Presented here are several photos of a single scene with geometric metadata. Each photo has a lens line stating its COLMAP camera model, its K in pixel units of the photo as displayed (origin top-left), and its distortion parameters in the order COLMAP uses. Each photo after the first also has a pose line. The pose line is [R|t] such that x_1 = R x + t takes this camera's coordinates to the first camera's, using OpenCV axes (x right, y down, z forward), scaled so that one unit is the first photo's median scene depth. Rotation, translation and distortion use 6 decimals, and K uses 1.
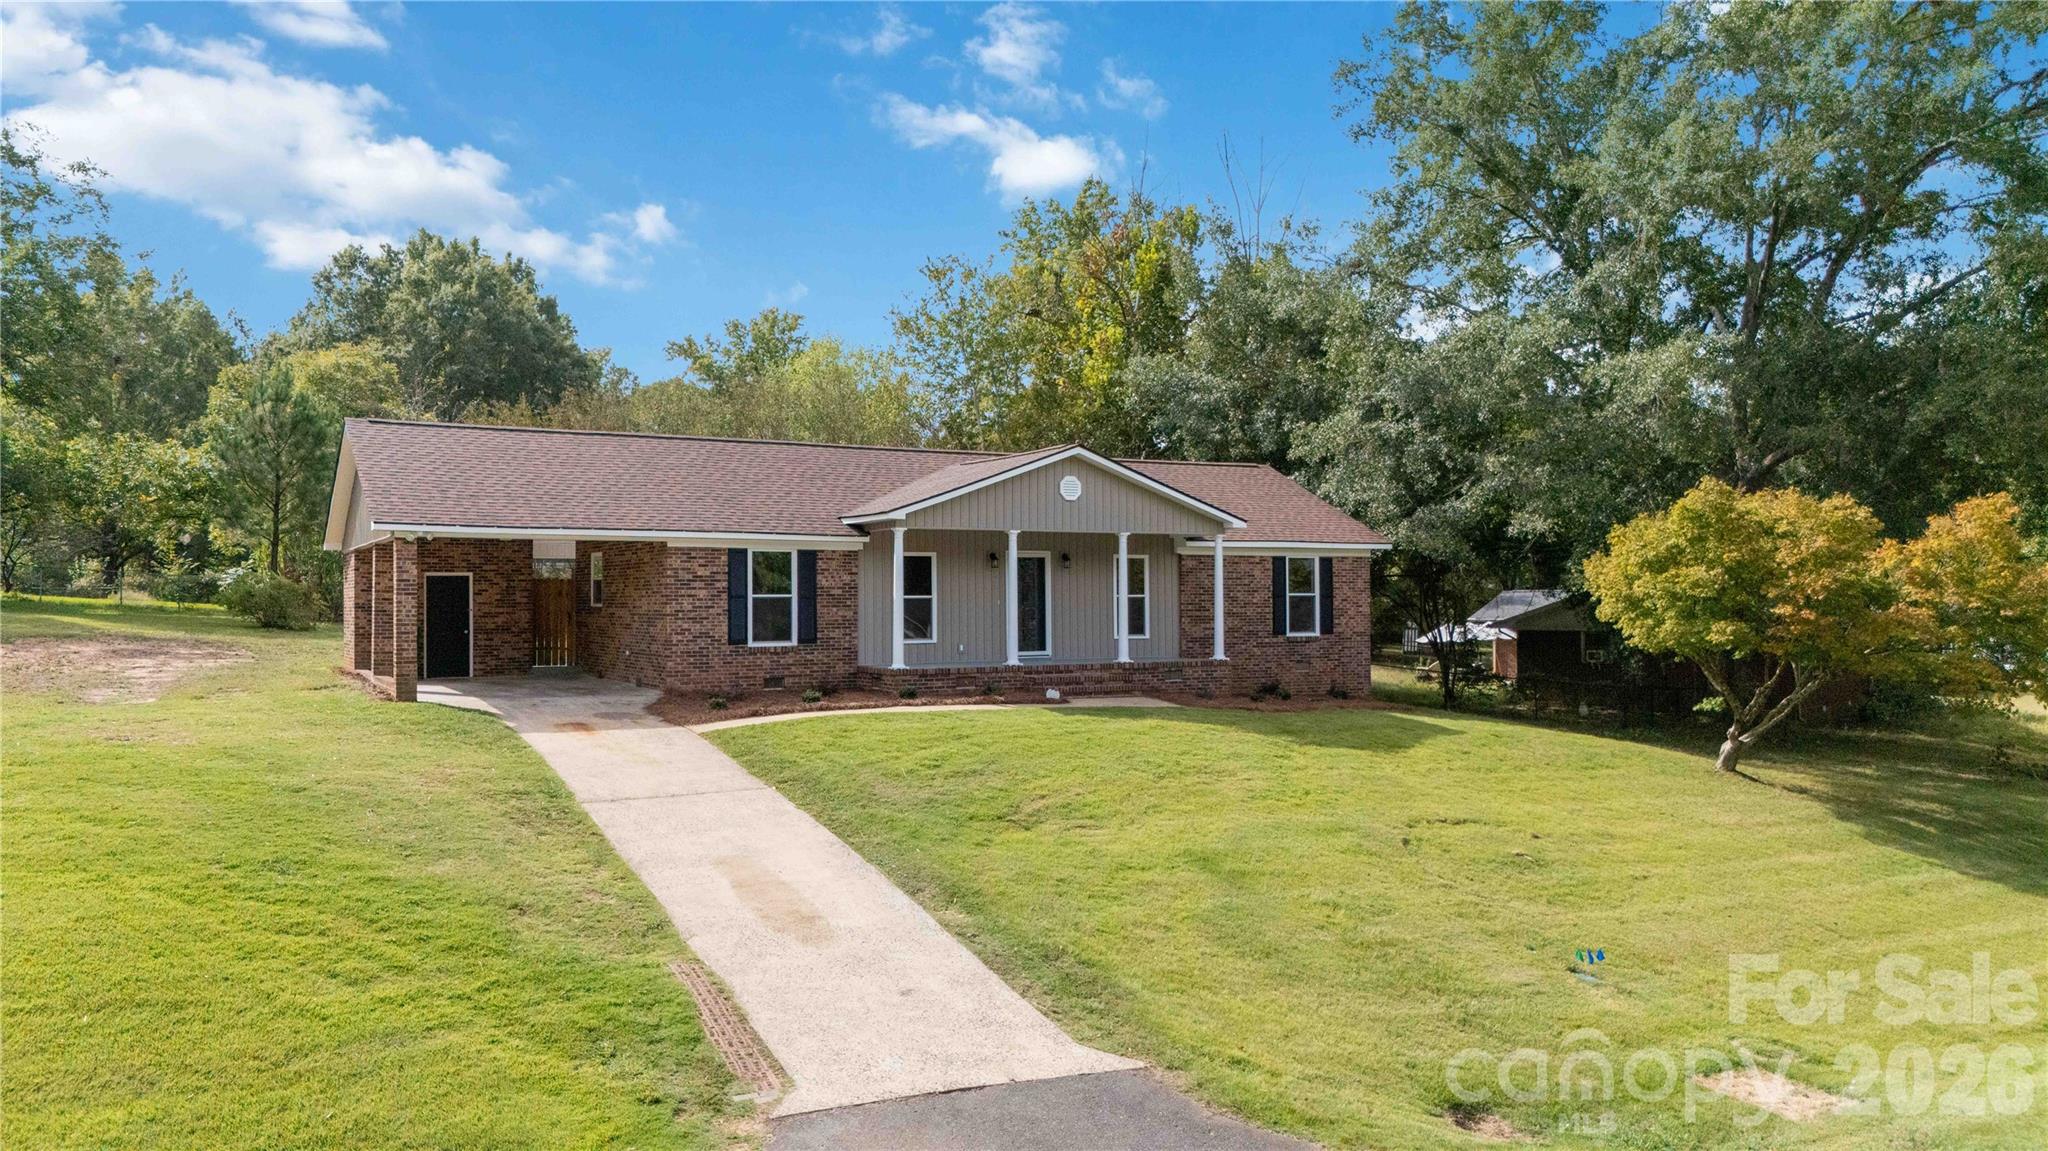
lens RADIAL K [[1493.2, 0, 1033.2], [0, 1493.2, 569.6], [0, 0, 1]] dist [0.025092, -0.023713]
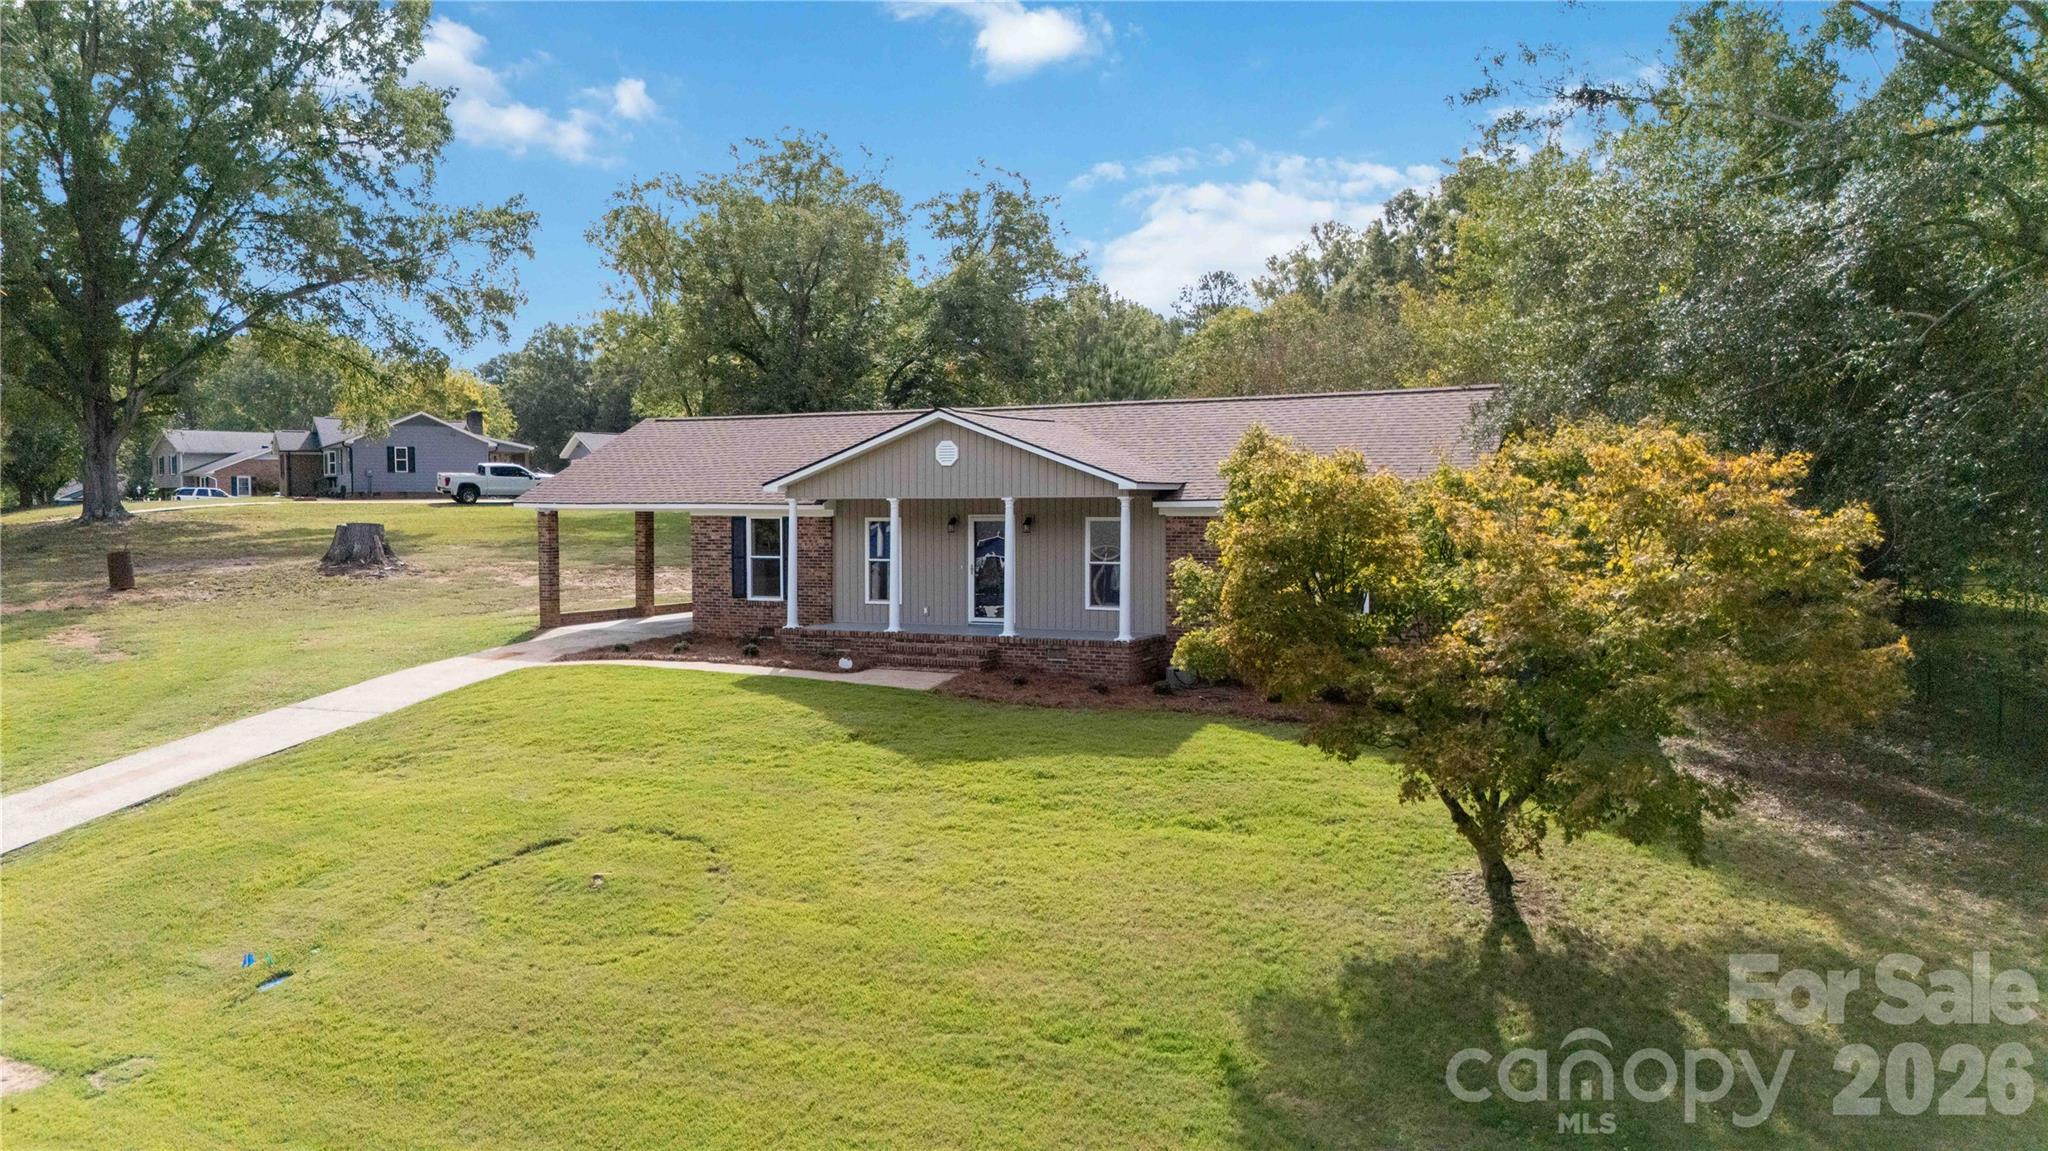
lens RADIAL K [[1467.2, 0, 1067.4], [0, 1467.2, 577.7], [0, 0, 1]] dist [-0.000265, -0.001766]
pose [[0.579668, 0.041906, -0.813774, 0.877251], [0.017096, 0.997831, 0.063563, -0.034400], [0.814673, -0.050758, 0.577695, 0.527210]]
